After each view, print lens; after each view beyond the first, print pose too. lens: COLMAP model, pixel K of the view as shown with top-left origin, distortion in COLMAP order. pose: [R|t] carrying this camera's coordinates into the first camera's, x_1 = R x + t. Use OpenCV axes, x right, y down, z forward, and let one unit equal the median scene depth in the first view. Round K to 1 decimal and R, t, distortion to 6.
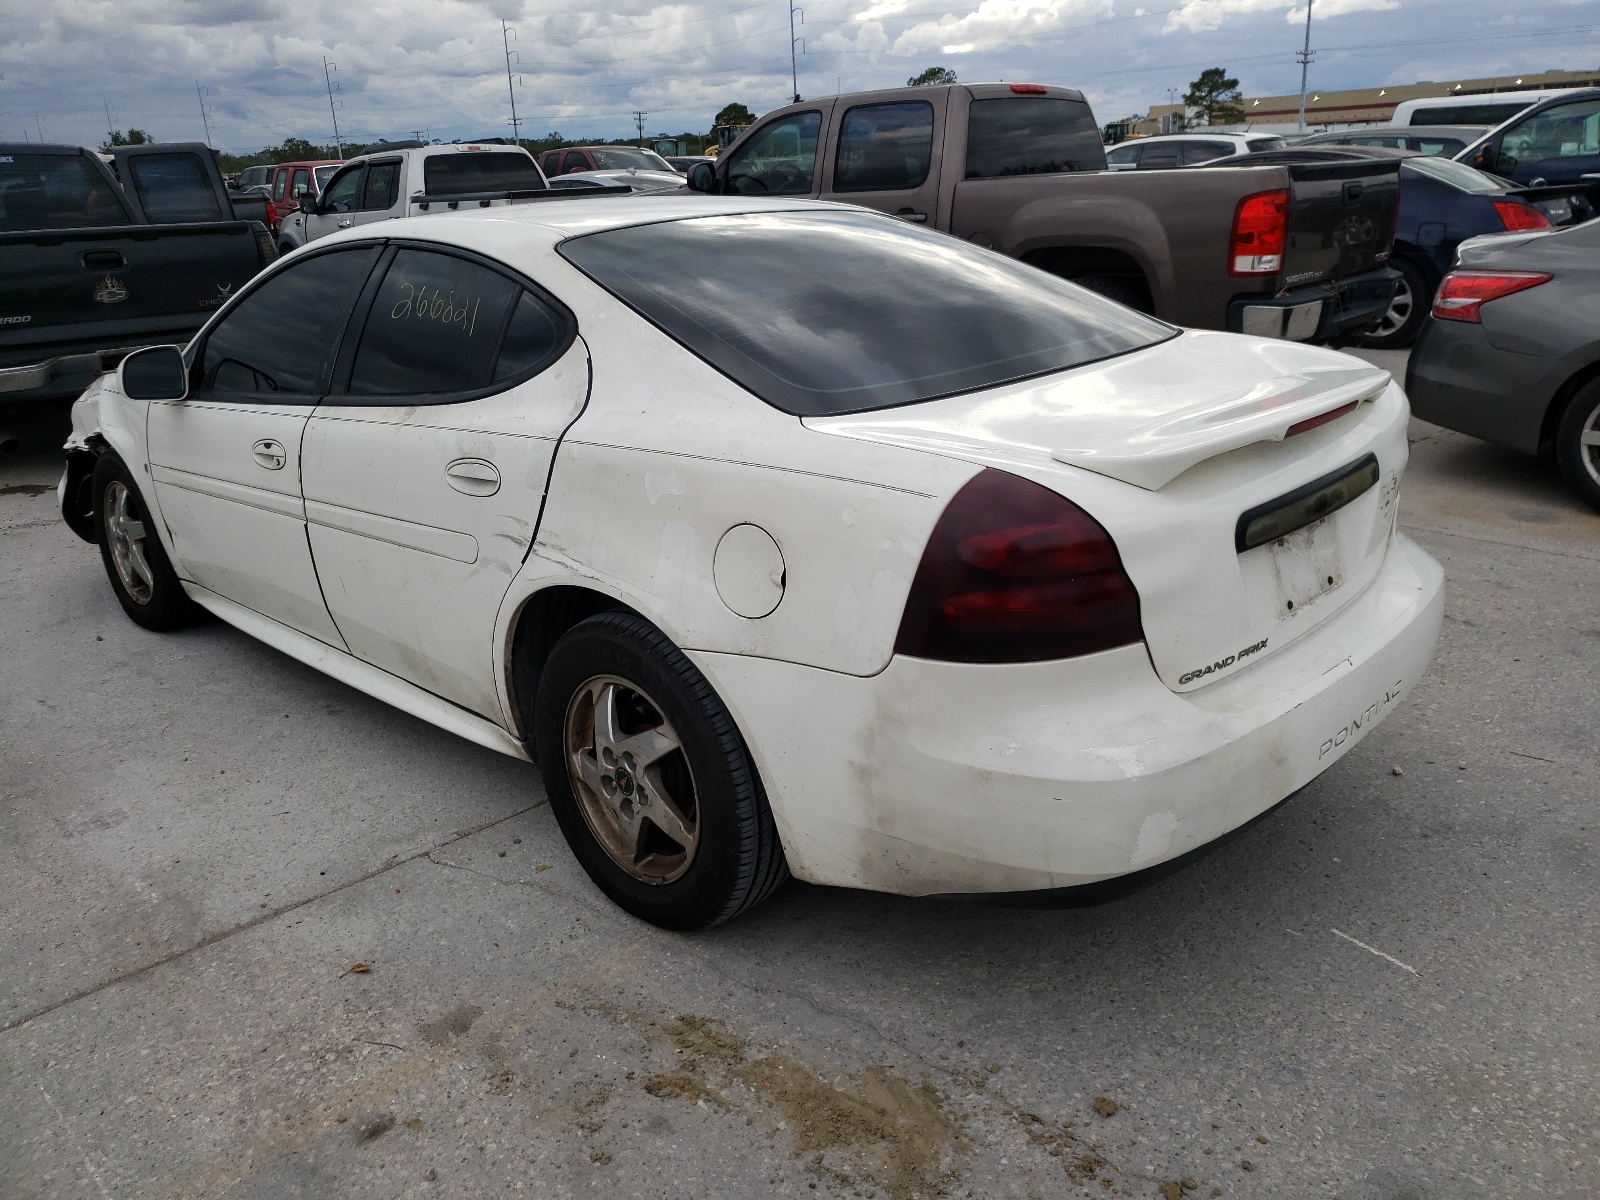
lens RADIAL K [[1215.1, 0, 800.0], [0, 1215.1, 600.0], [0, 0, 1]] dist [-0.004899, 0.032905]
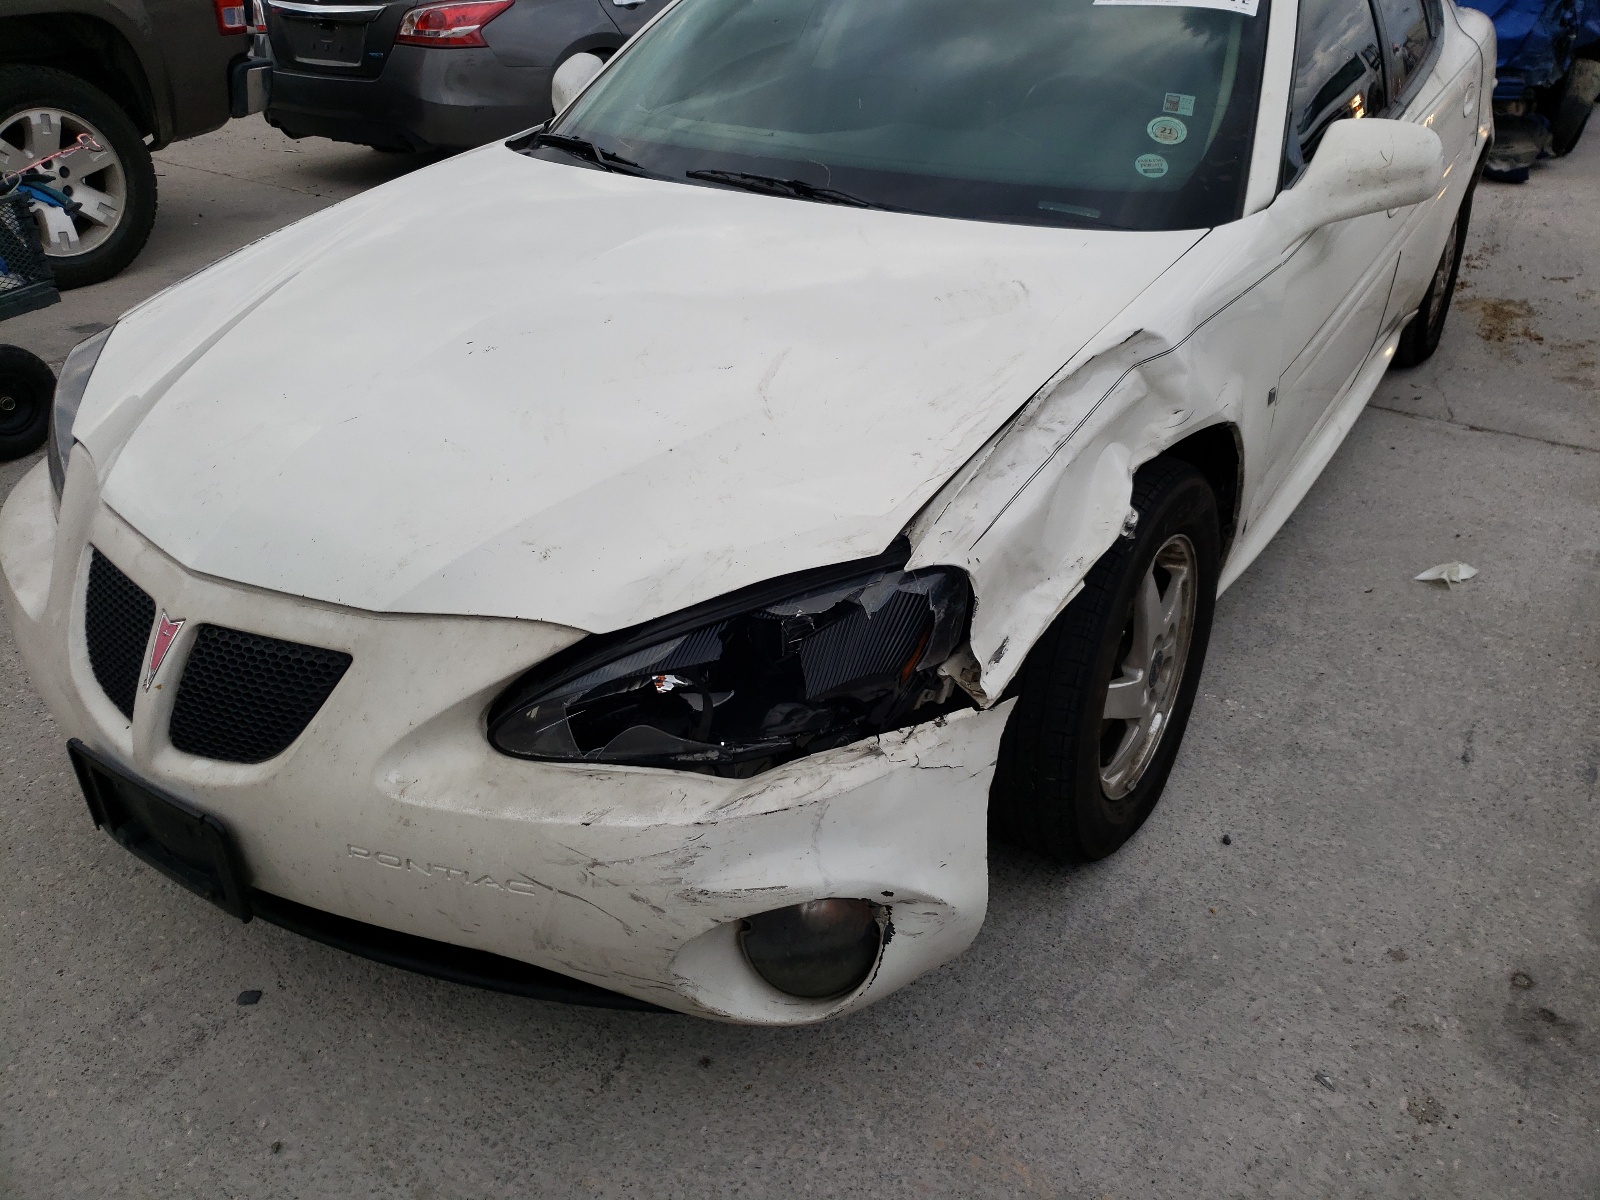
lens RADIAL K [[1217.8, 0, 818.7], [0, 1217.8, 570.8], [0, 0, 1]] dist [0.006600, 0.004830]
pose [[-0.183626, -0.447167, 0.875399, -1.272830], [0.339584, 0.806858, 0.483387, -0.474747], [-0.922477, 0.386035, 0.003690, 1.525908]]
